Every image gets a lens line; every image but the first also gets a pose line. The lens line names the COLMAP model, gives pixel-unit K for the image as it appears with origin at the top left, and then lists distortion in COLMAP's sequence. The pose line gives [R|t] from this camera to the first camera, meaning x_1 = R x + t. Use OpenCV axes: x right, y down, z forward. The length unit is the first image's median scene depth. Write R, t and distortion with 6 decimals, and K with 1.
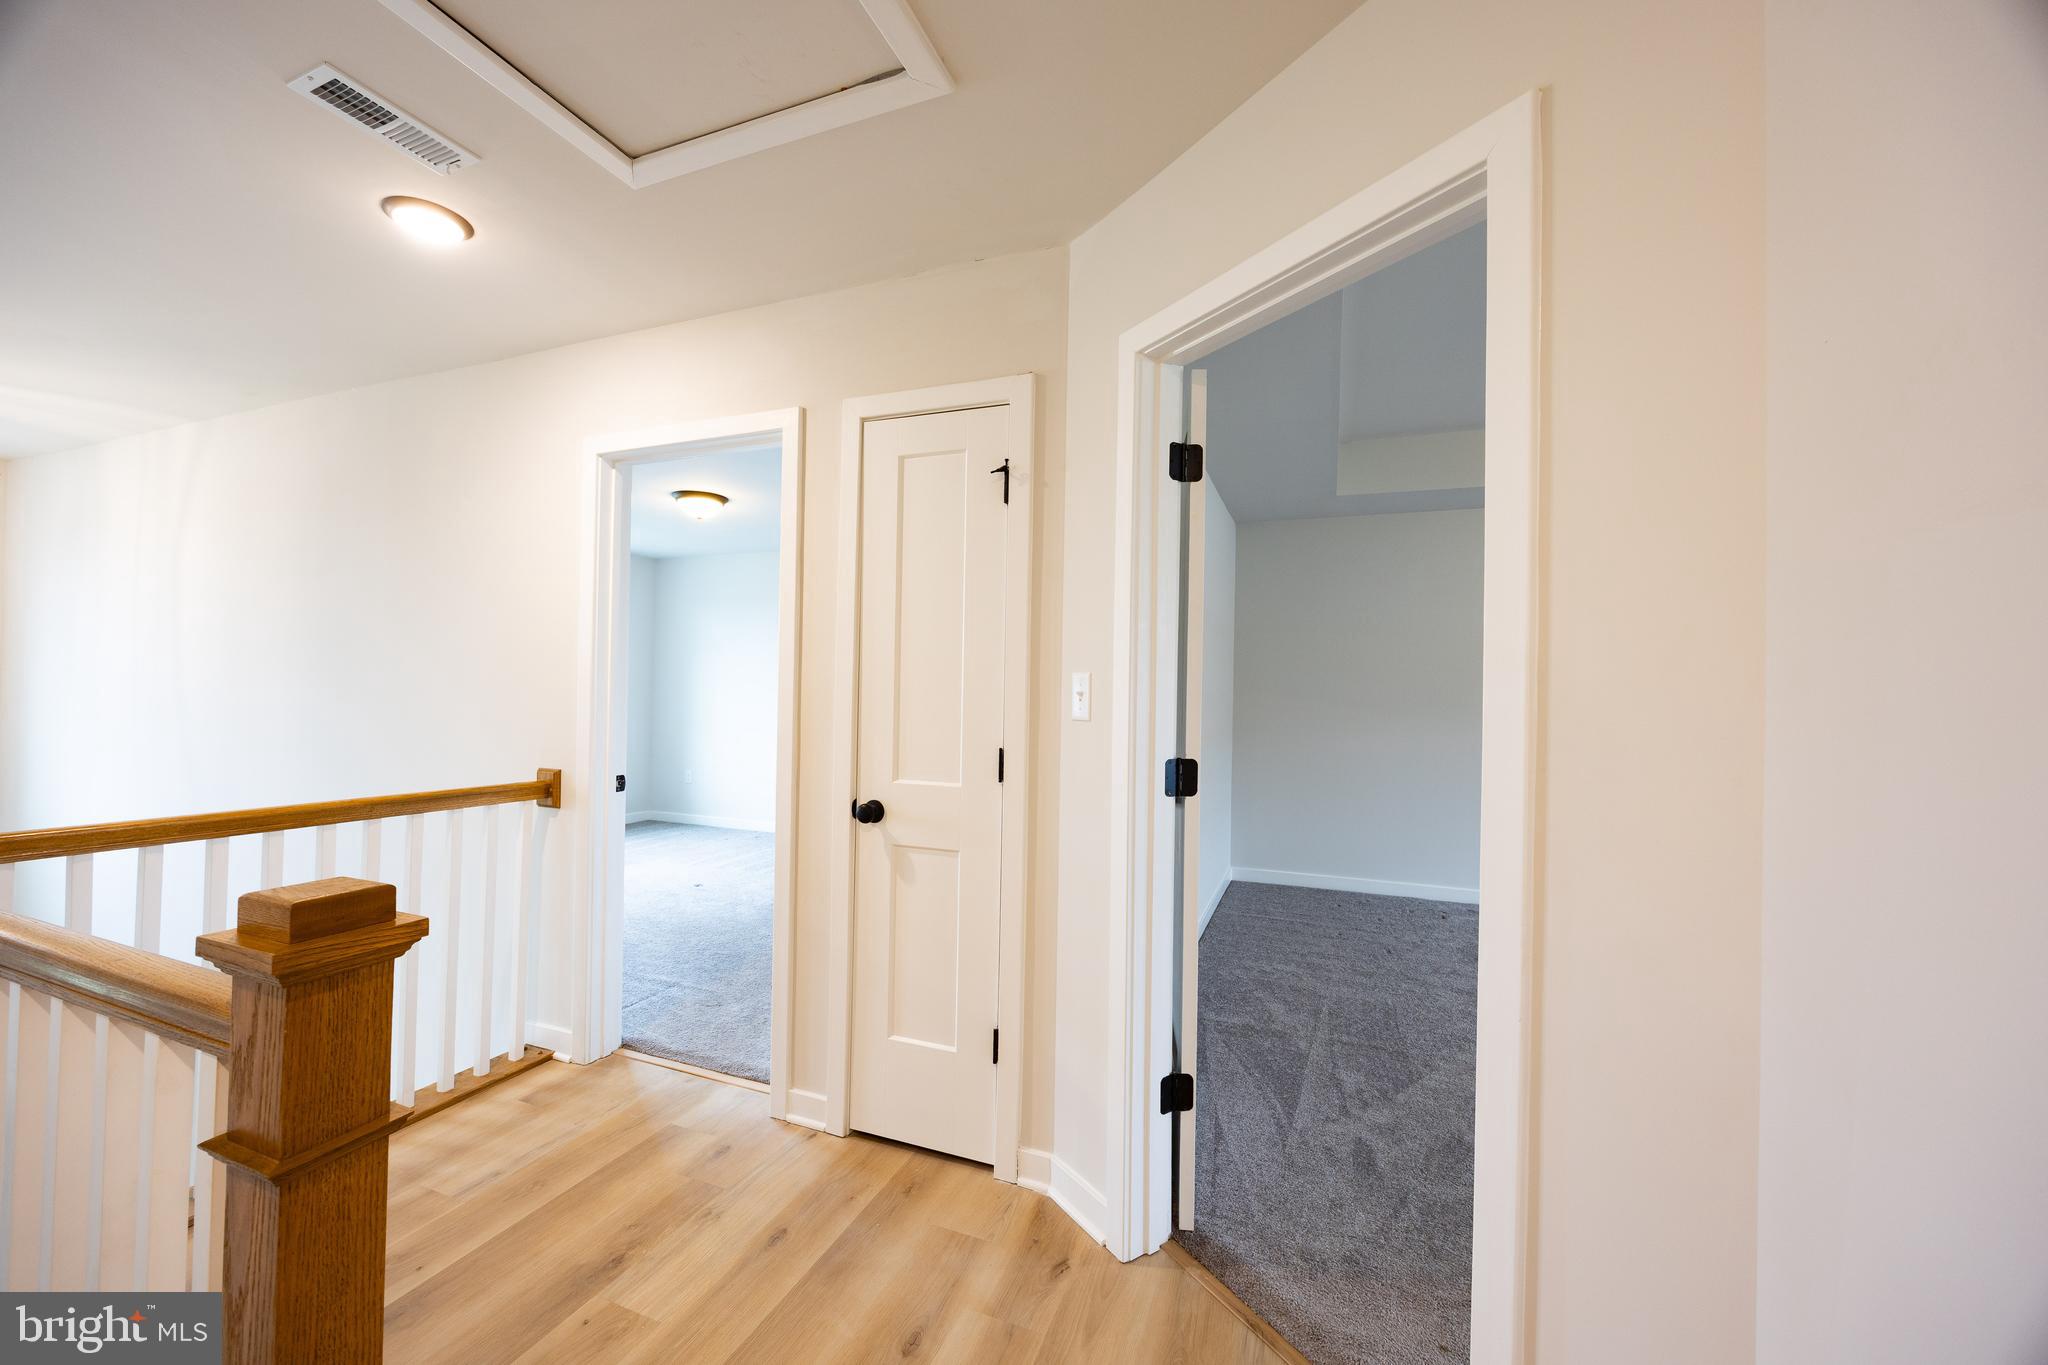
lens RADIAL K [[776.0, 0, 1022.9], [0, 776.0, 681.8], [0, 0, 1]] dist [-0.004552, 0.000313]
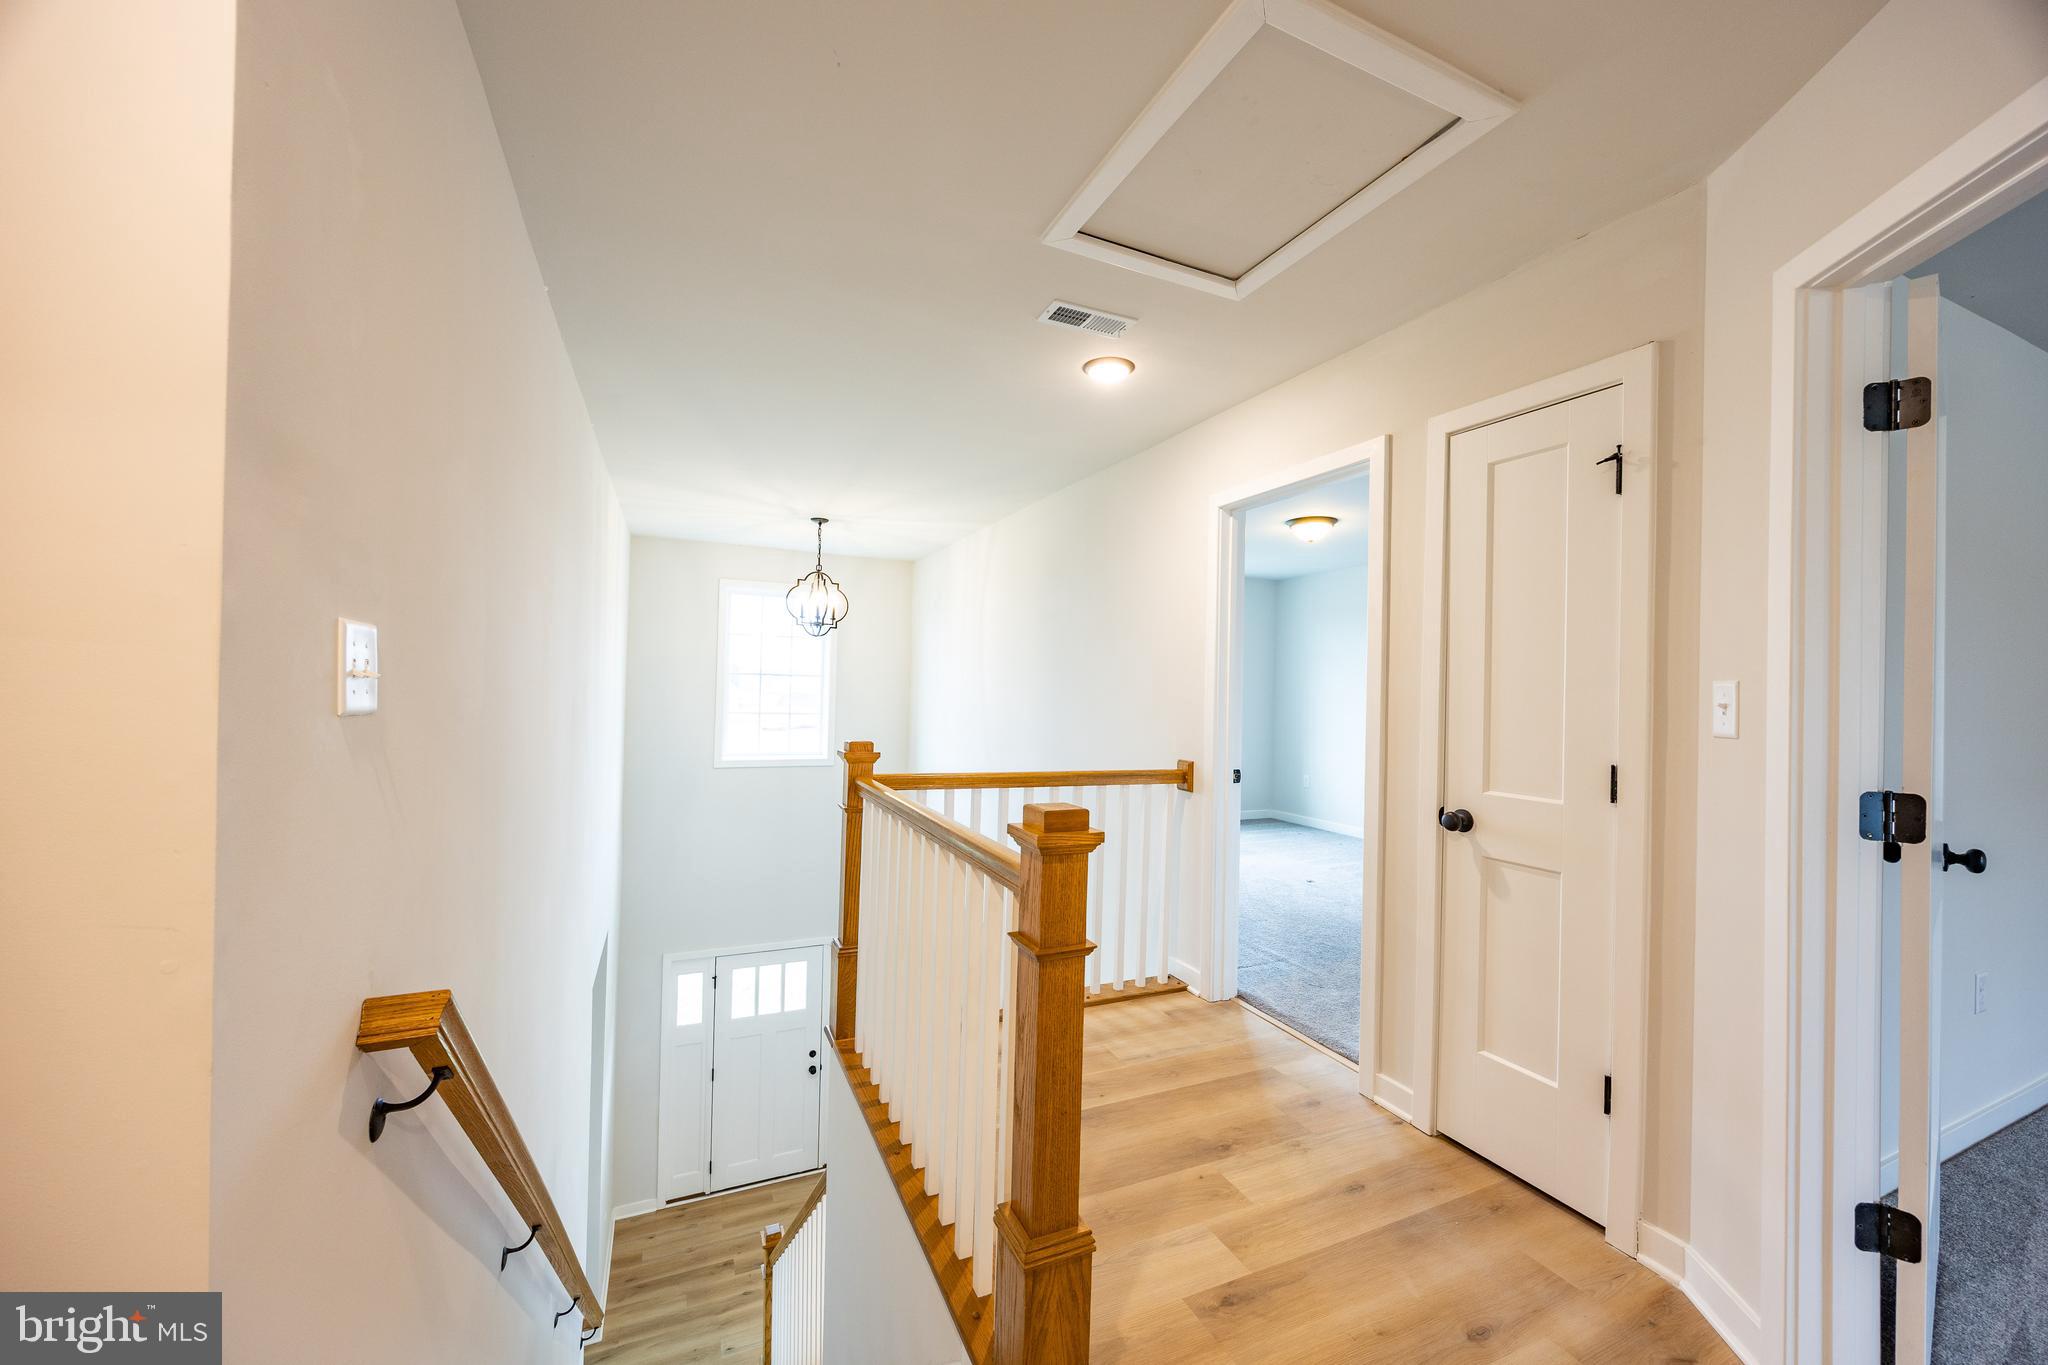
lens RADIAL K [[776.0, 0, 1025.2], [0, 776.0, 678.5], [0, 0, 1]] dist [-0.004552, 0.000313]
pose [[0.720786, -0.009742, -0.693089, 0.108407], [-0.003271, 0.999842, -0.017455, 0.002479], [0.693150, 0.014848, 0.720640, -0.131671]]
